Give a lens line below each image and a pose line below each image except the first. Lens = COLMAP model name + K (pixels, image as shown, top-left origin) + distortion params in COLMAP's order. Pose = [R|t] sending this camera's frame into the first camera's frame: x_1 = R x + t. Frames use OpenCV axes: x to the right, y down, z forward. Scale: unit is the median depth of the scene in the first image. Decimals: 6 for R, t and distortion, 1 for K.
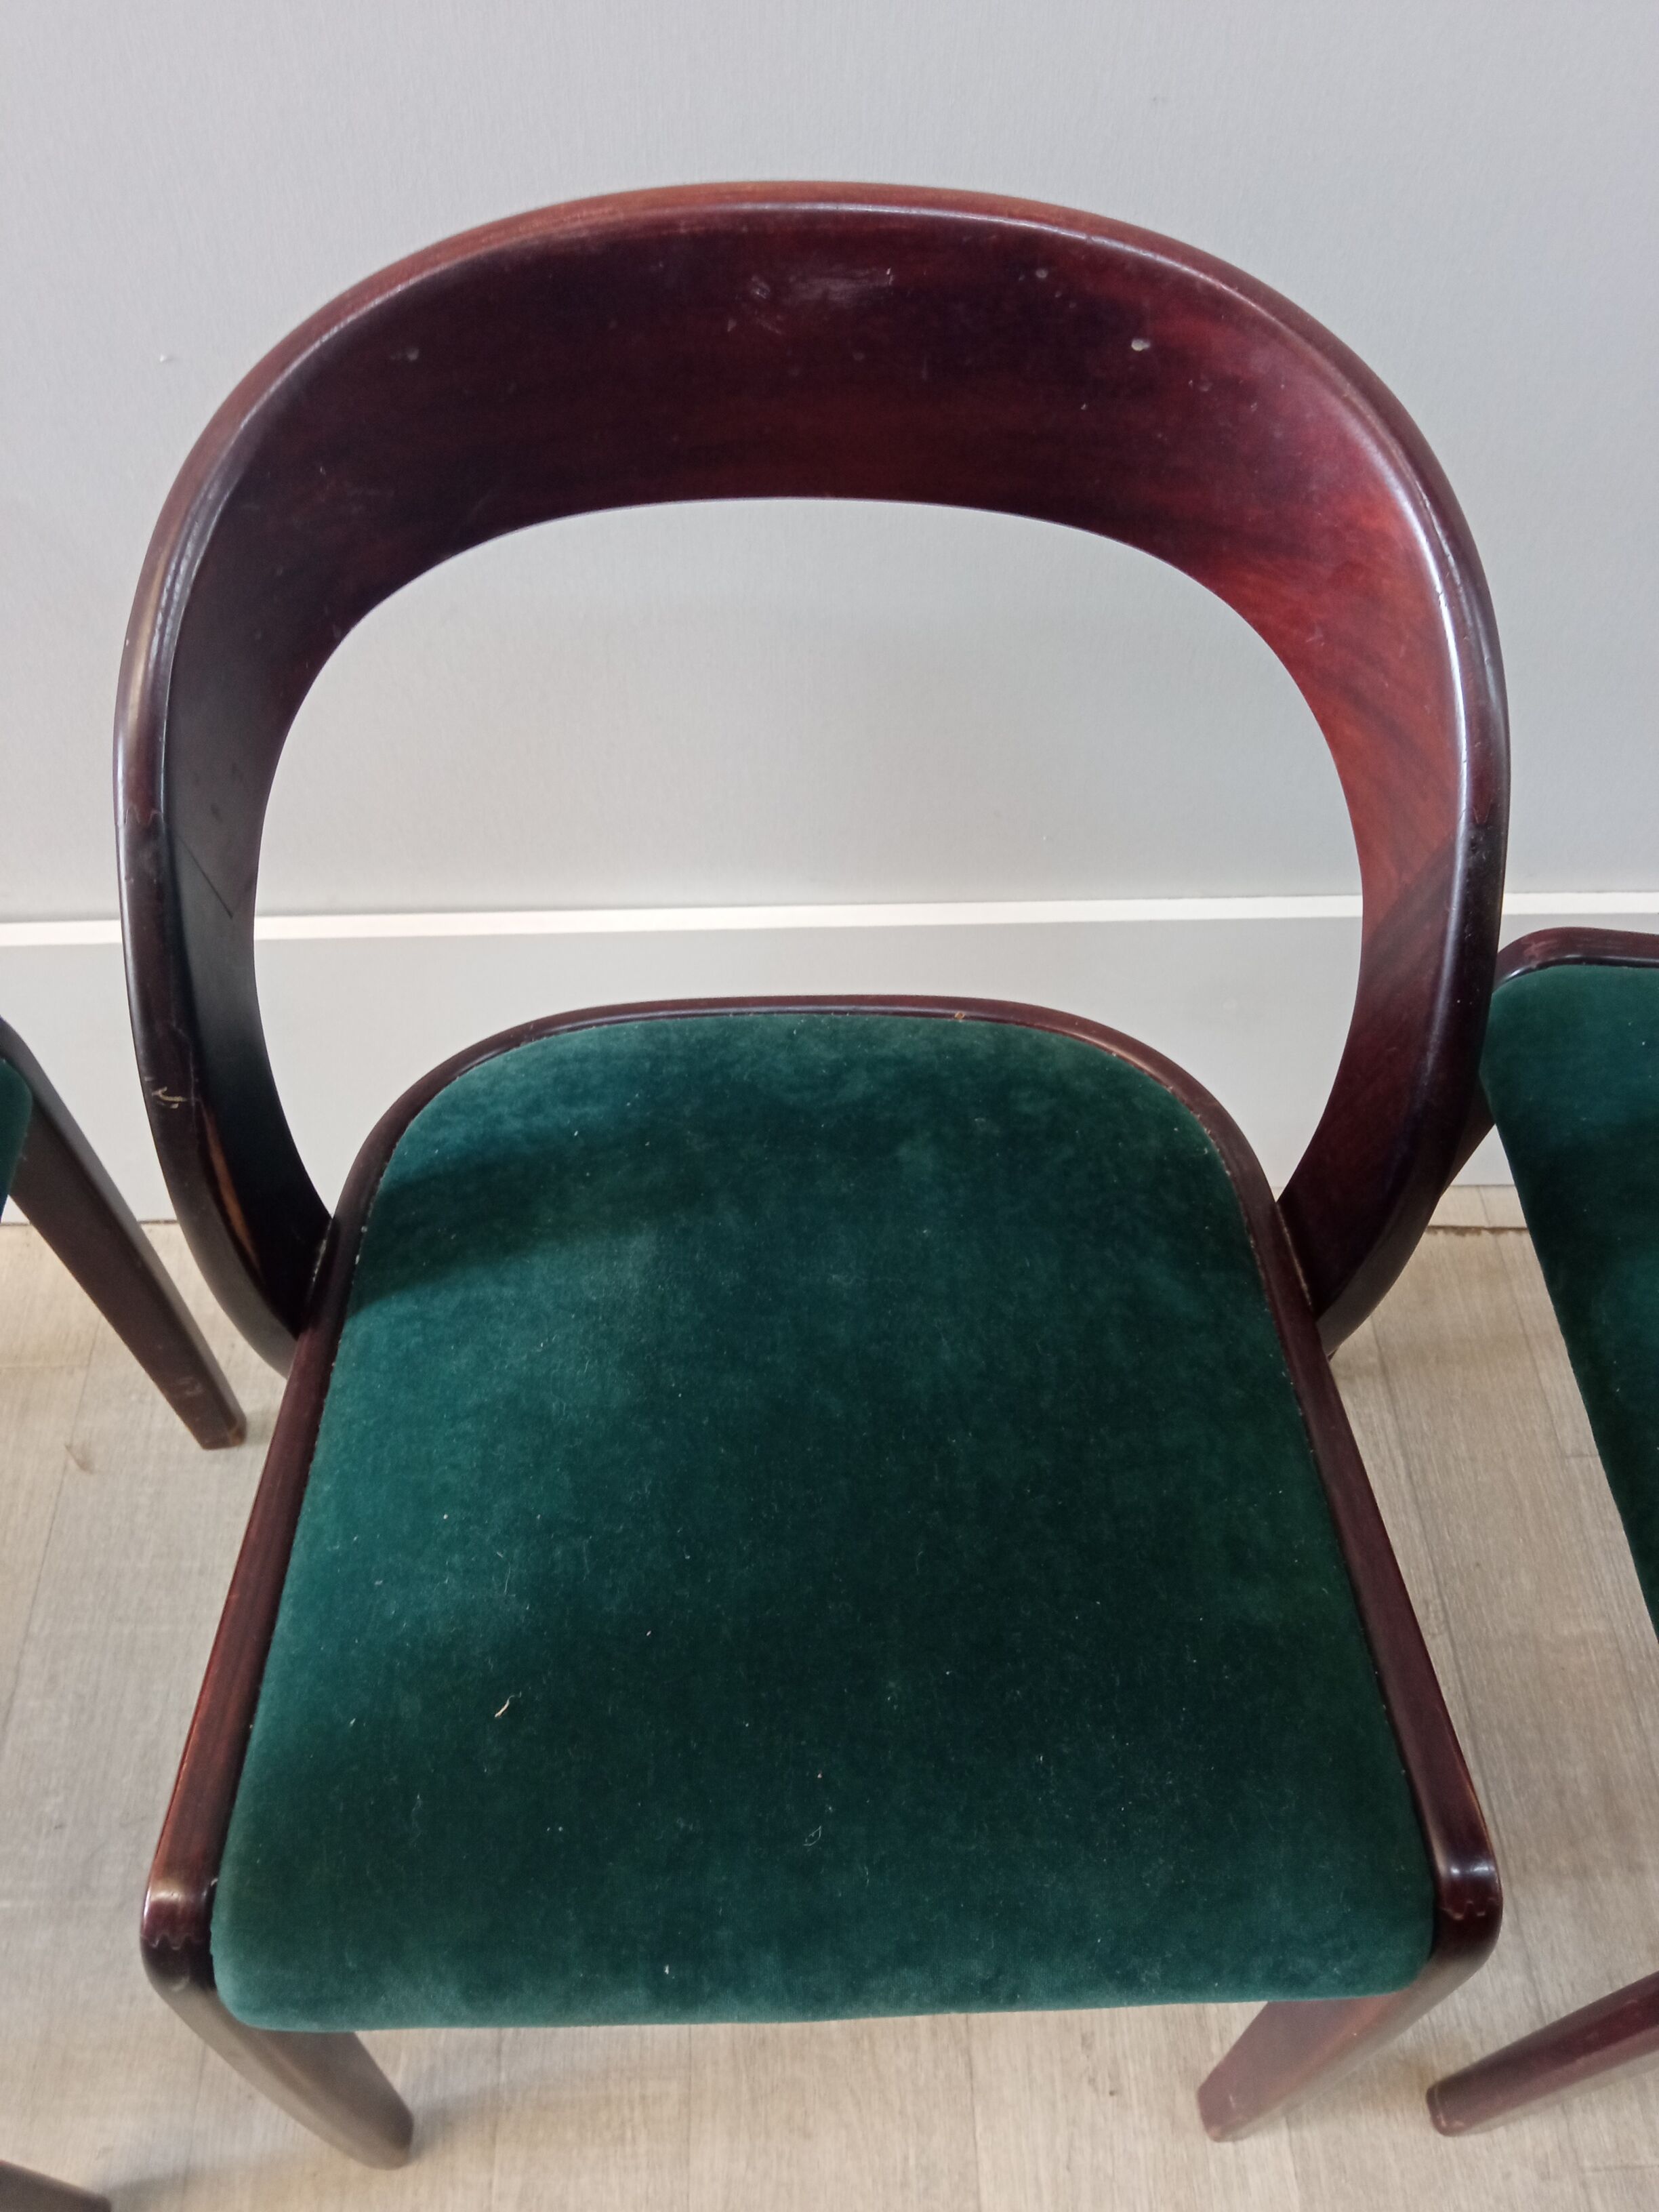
lens RADIAL K [[1782.5, 0, 837.4], [0, 1782.5, 1094.2], [0, 0, 1]] dist [0.023667, -0.034118]
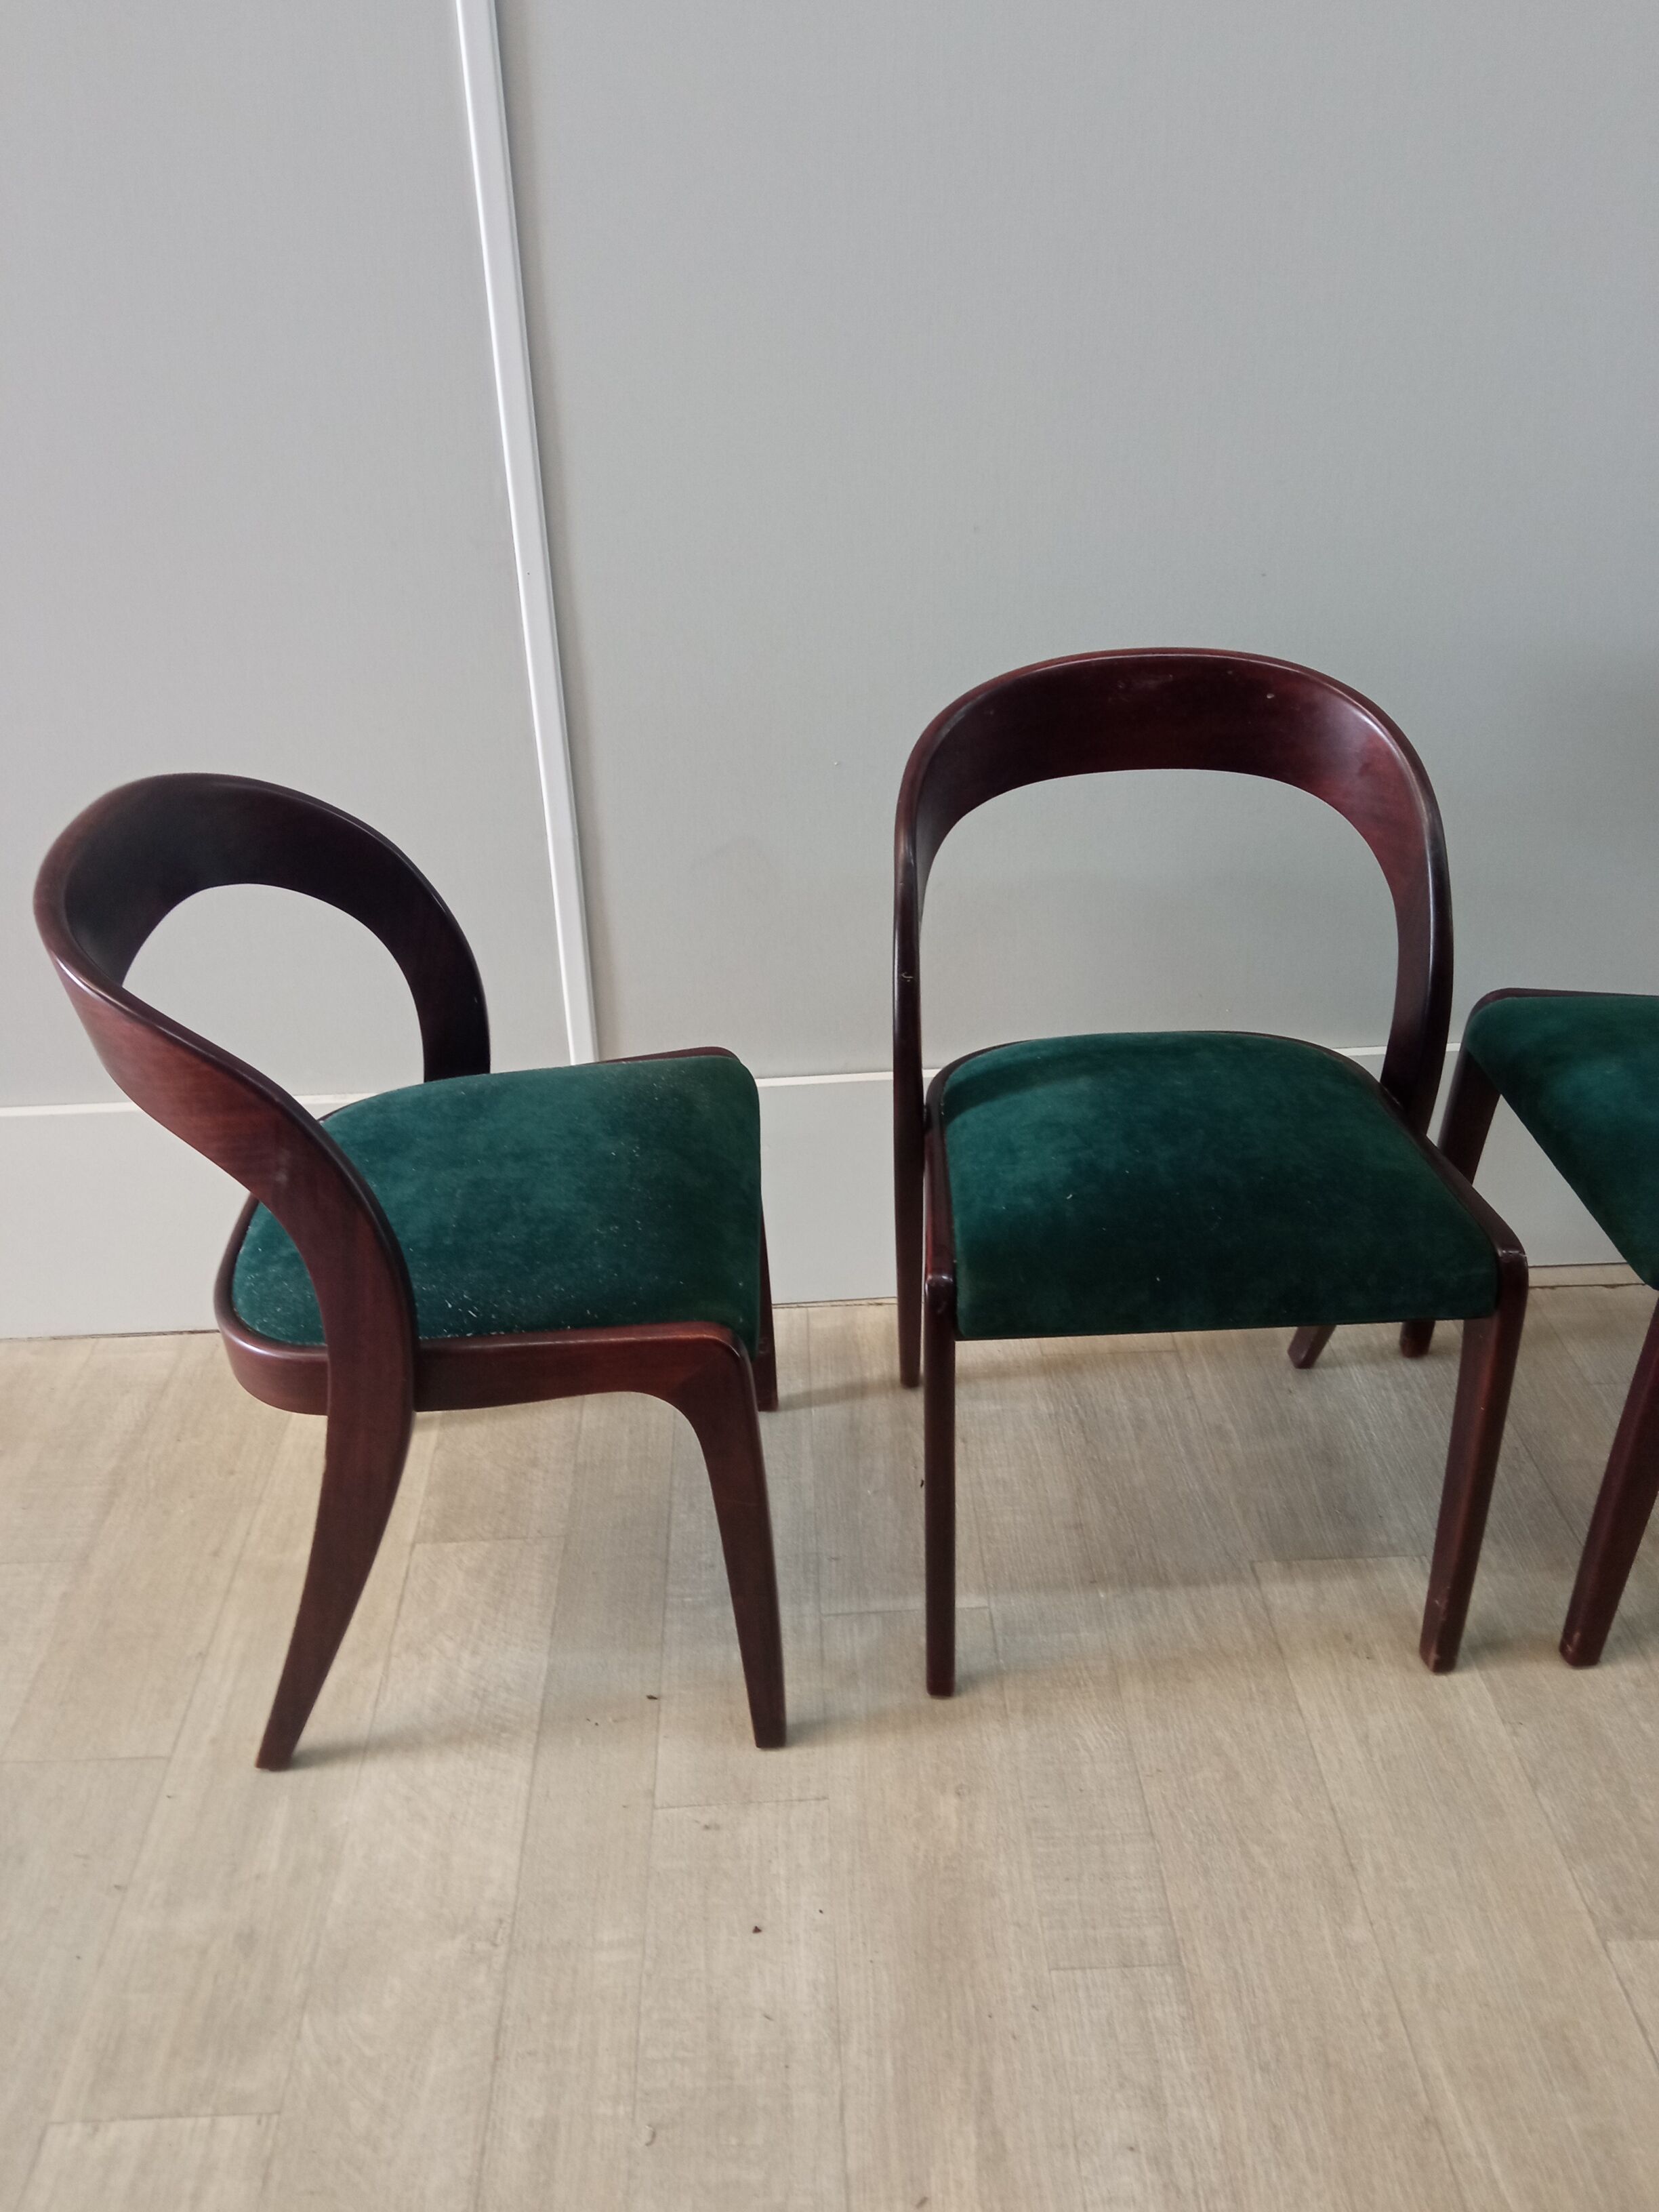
lens RADIAL K [[1782.5, 0, 852.4], [0, 1782.5, 1125.7], [0, 0, 1]] dist [0.023667, -0.034118]
pose [[0.998800, -0.047407, -0.012259, -0.352033], [0.038198, 0.910984, -0.410669, 0.967332], [0.030637, 0.409708, 0.911702, -0.912885]]
